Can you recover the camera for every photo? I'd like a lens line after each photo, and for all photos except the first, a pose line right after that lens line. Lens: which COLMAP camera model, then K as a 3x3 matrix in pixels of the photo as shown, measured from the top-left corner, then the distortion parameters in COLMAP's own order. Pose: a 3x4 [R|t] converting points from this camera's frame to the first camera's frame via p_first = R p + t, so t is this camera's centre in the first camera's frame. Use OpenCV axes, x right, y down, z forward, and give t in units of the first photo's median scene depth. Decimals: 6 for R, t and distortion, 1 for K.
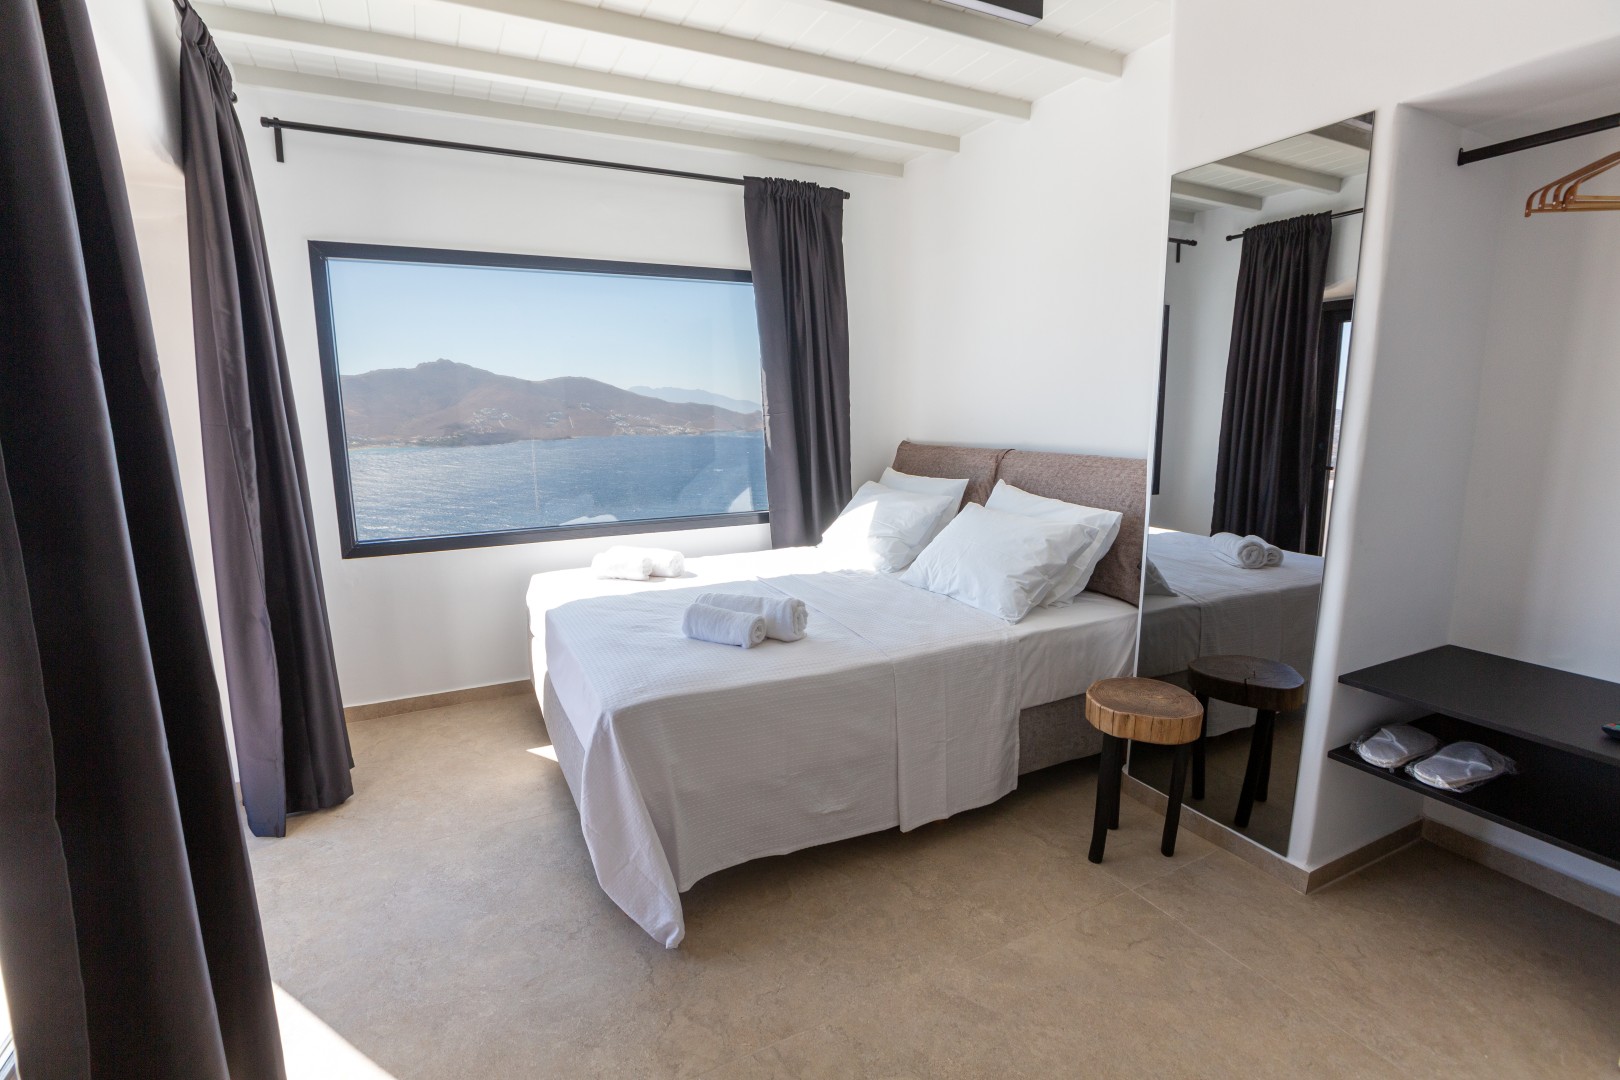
lens RADIAL K [[738.2, 0, 808.0], [0, 738.2, 534.1], [0, 0, 1]] dist [-0.036707, 0.002095]
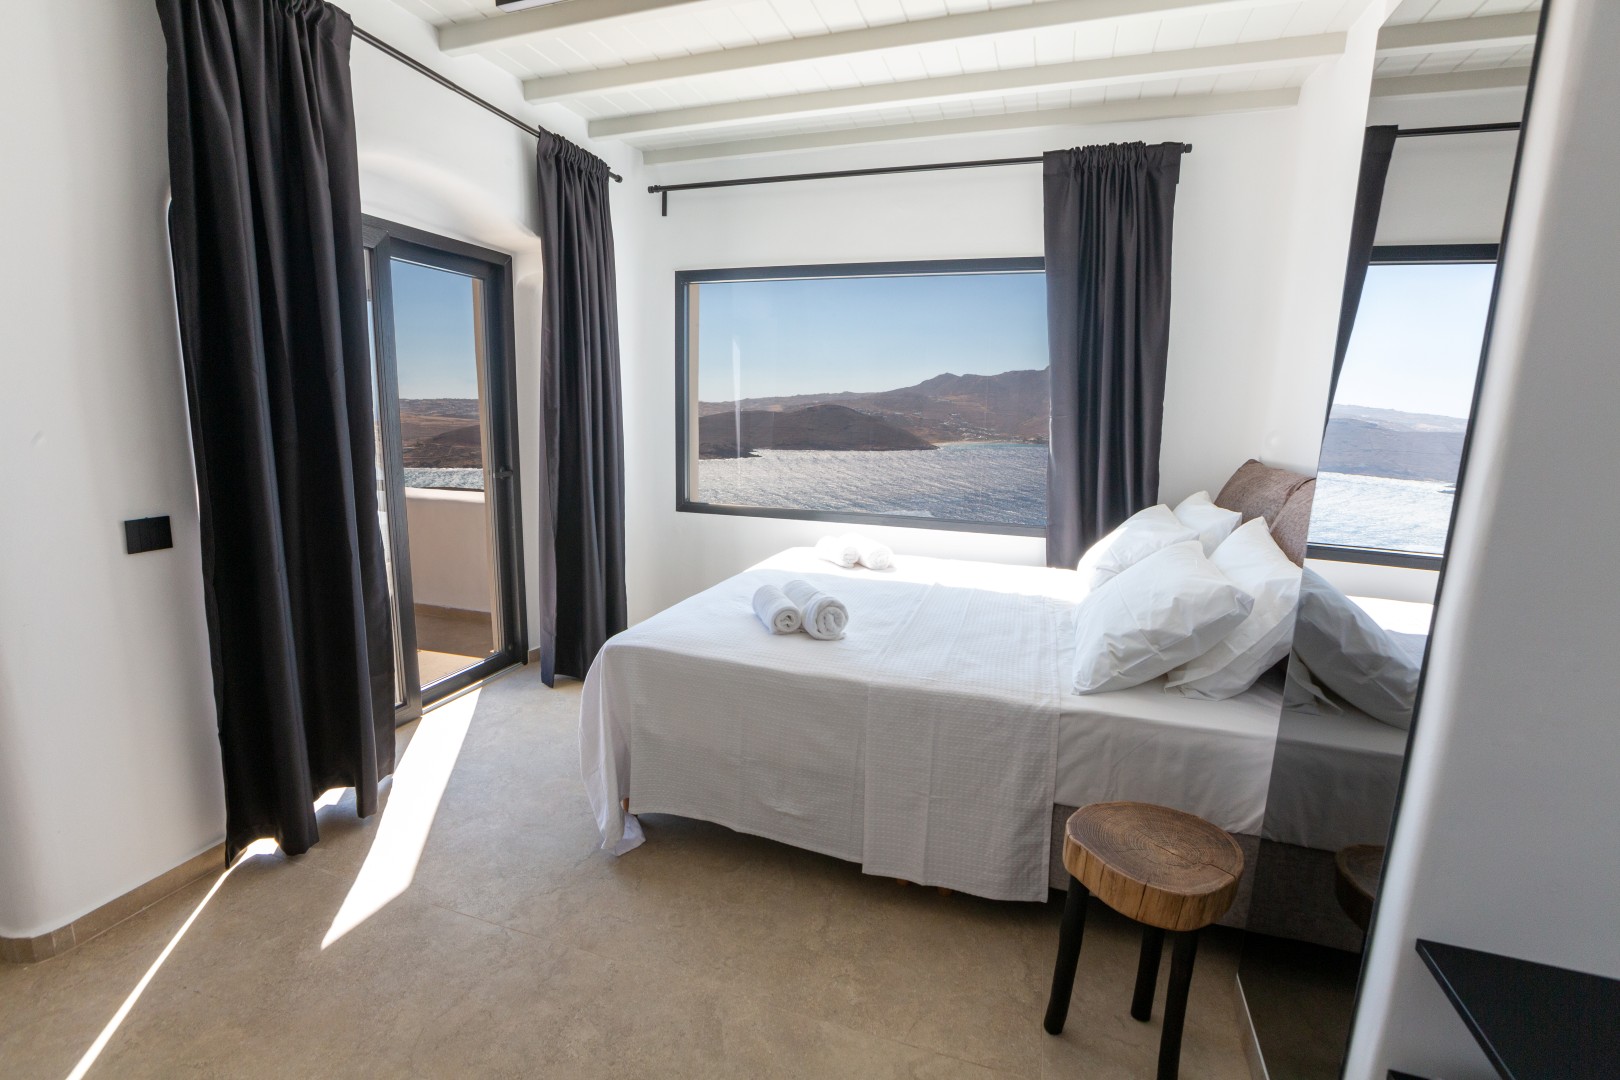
lens RADIAL K [[738.2, 0, 799.0], [0, 738.2, 548.3], [0, 0, 1]] dist [-0.036707, 0.002095]
pose [[0.699604, 0.154013, -0.697736, 0.583090], [-0.145170, 0.986765, 0.072253, -0.039489], [0.699629, 0.050742, 0.712702, 0.250024]]
